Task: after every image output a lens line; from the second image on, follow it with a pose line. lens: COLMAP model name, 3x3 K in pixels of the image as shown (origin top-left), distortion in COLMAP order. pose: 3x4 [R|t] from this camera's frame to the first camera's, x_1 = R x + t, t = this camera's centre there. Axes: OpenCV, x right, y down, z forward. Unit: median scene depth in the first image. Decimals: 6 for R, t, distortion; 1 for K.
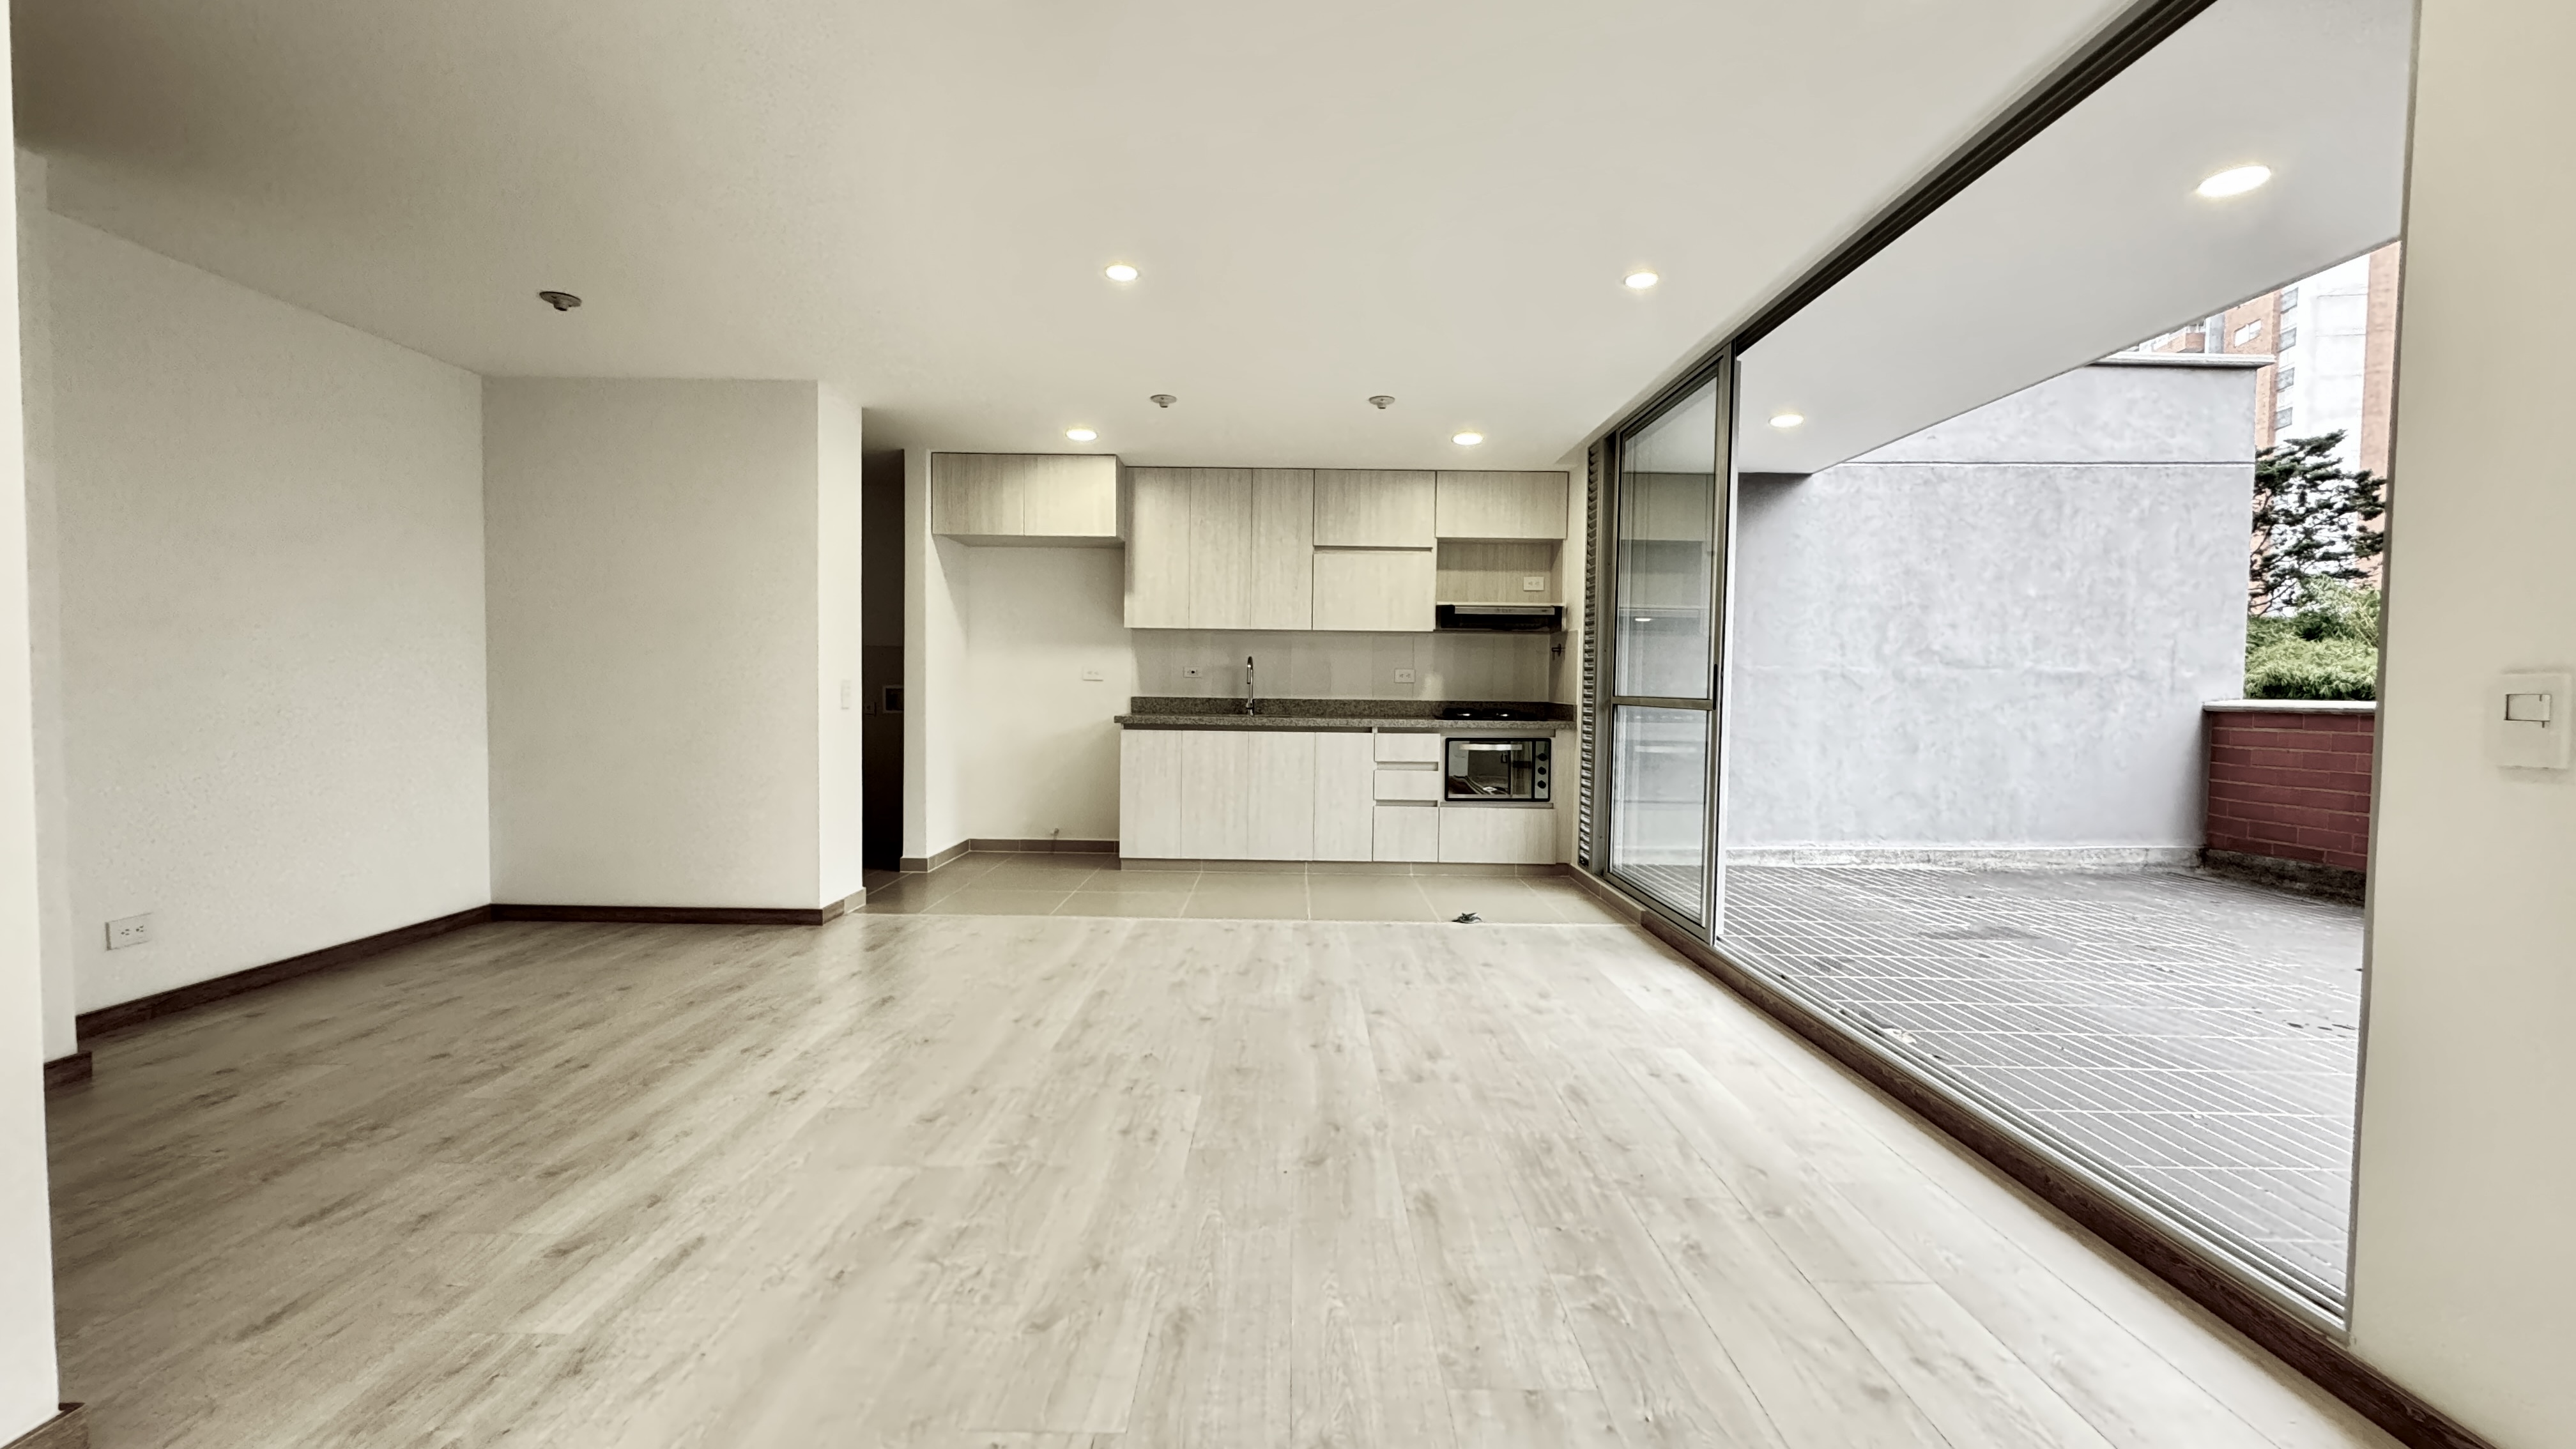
lens RADIAL K [[1026.4, 0, 1286.8], [0, 1026.4, 727.3], [0, 0, 1]] dist [-0.005134, 0.001280]
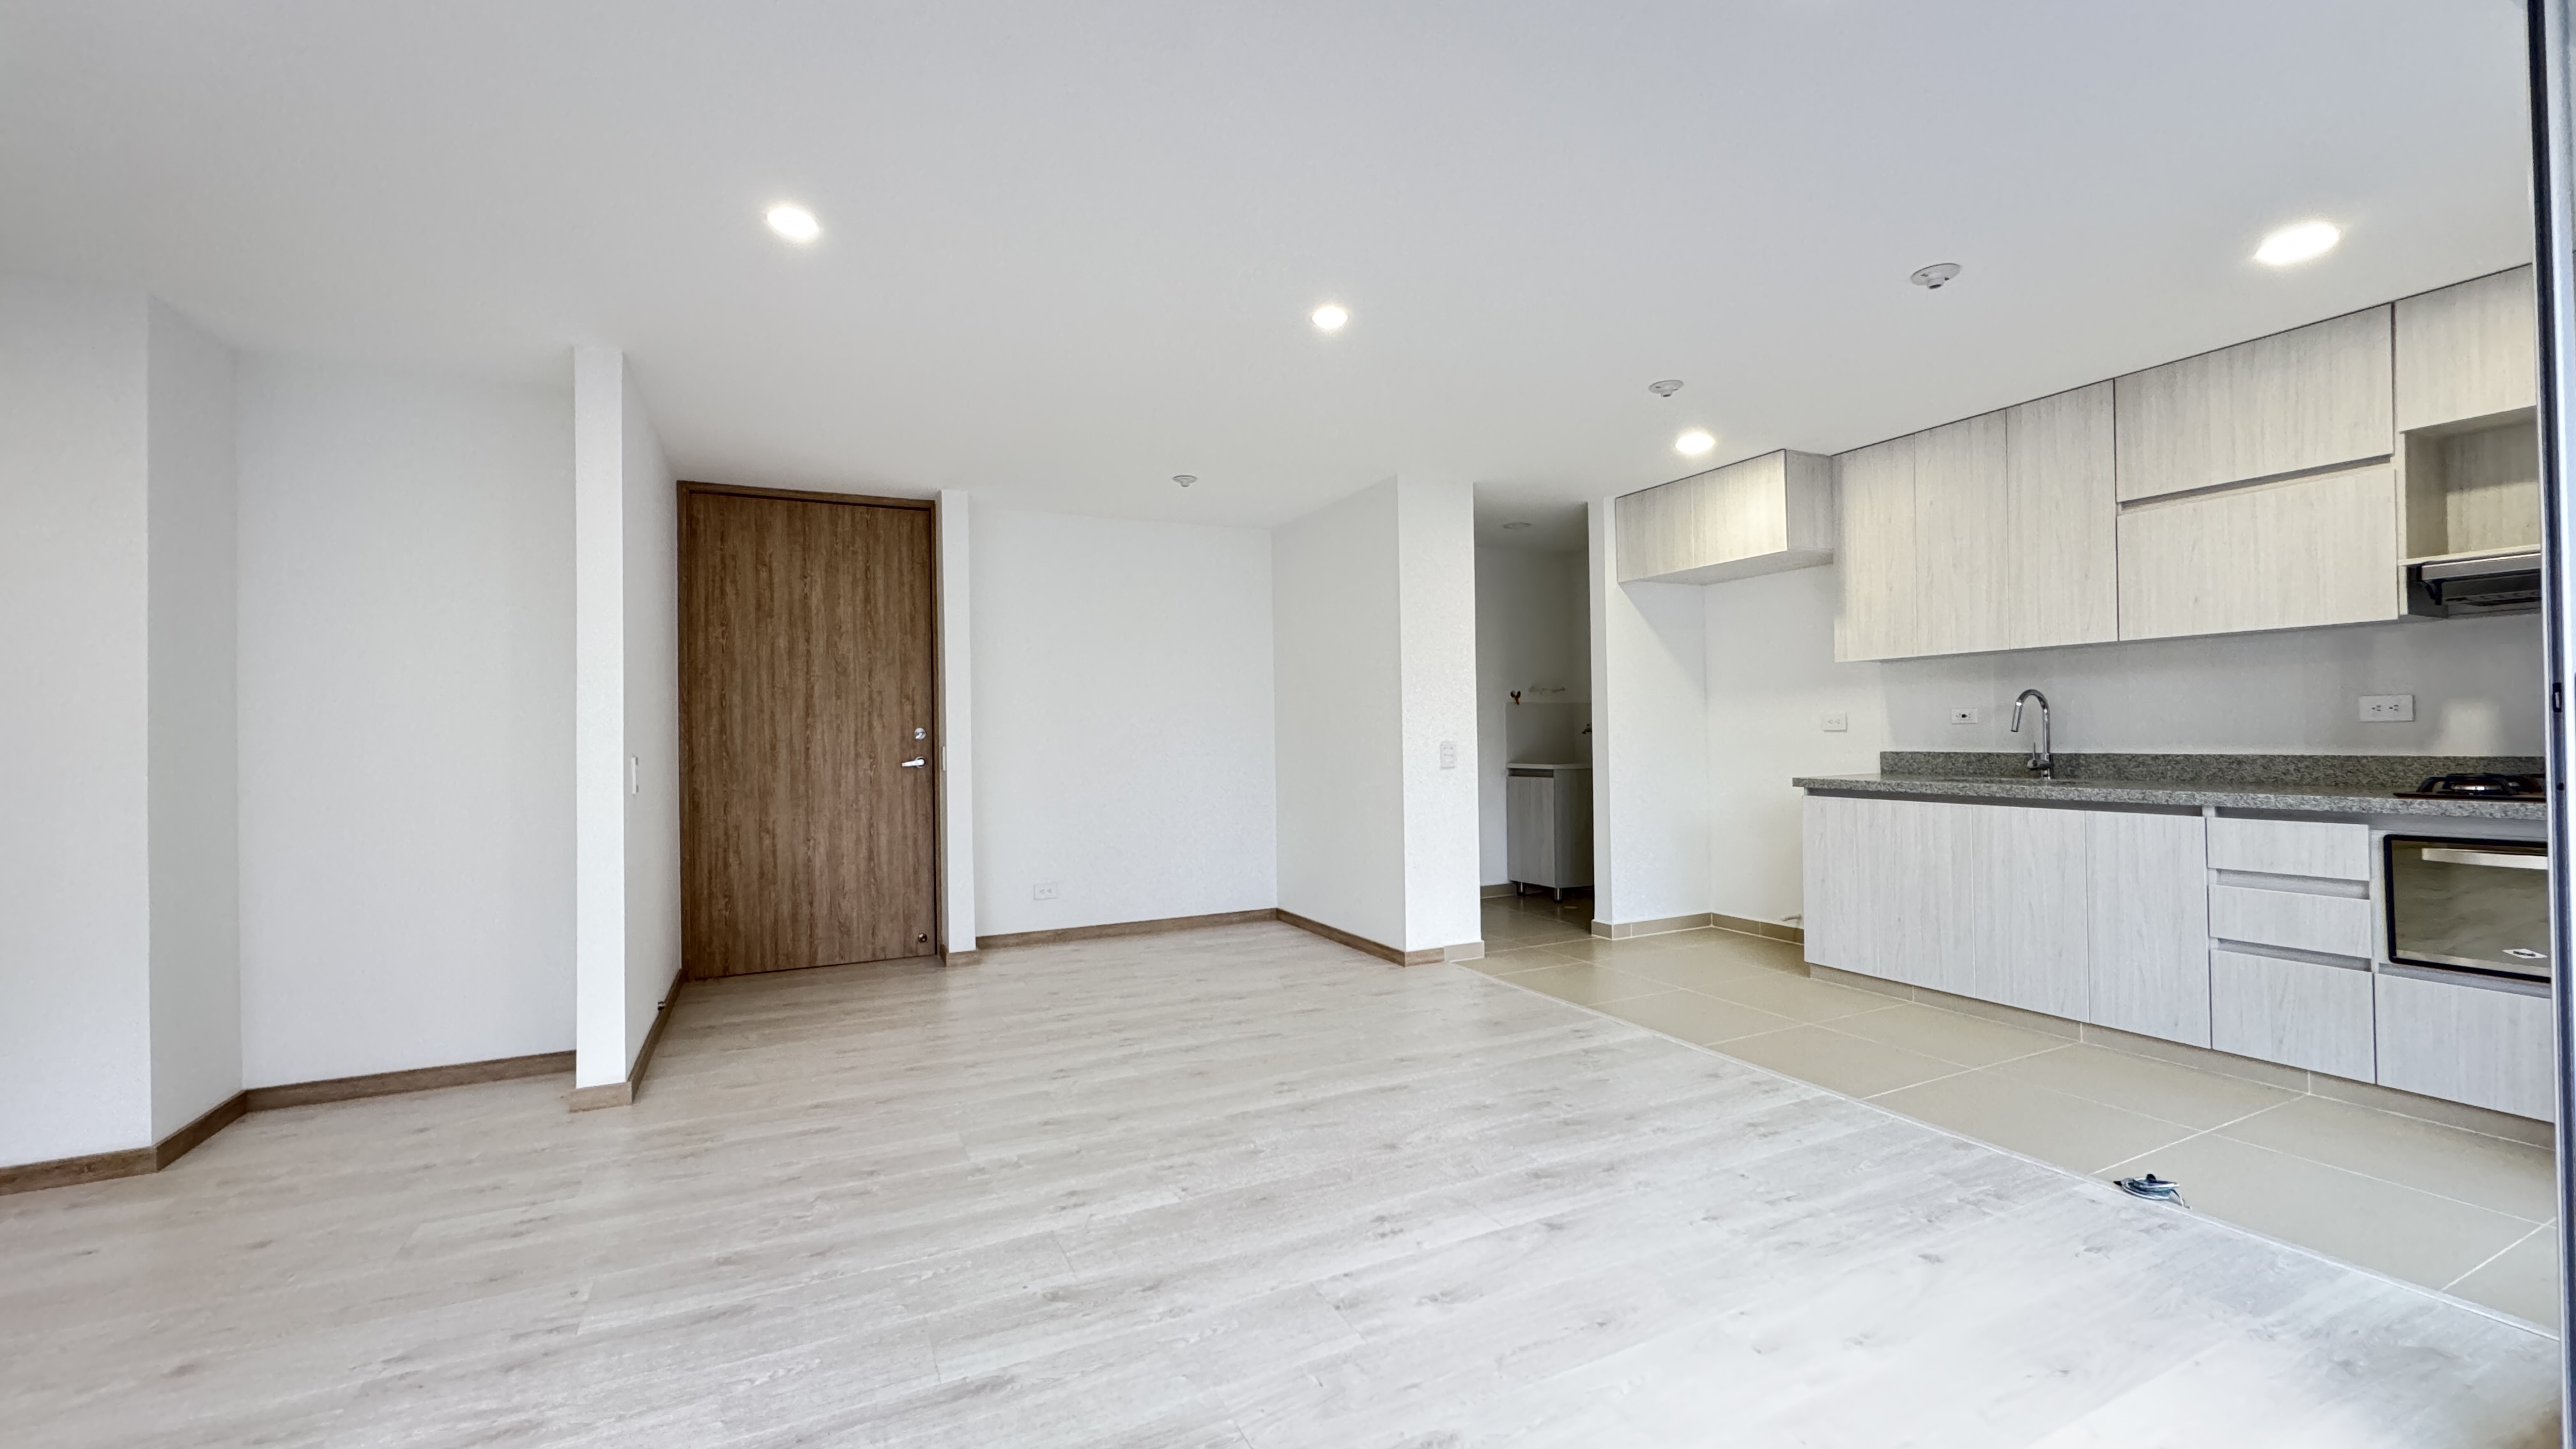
lens RADIAL K [[1026.4, 0, 1281.9], [0, 1026.4, 727.0], [0, 0, 1]] dist [-0.005134, 0.001280]
pose [[0.437983, -0.026304, -0.898598, 0.364973], [-0.014138, 0.999247, -0.036141, -0.015892], [0.898872, 0.028534, 0.437281, 0.305425]]
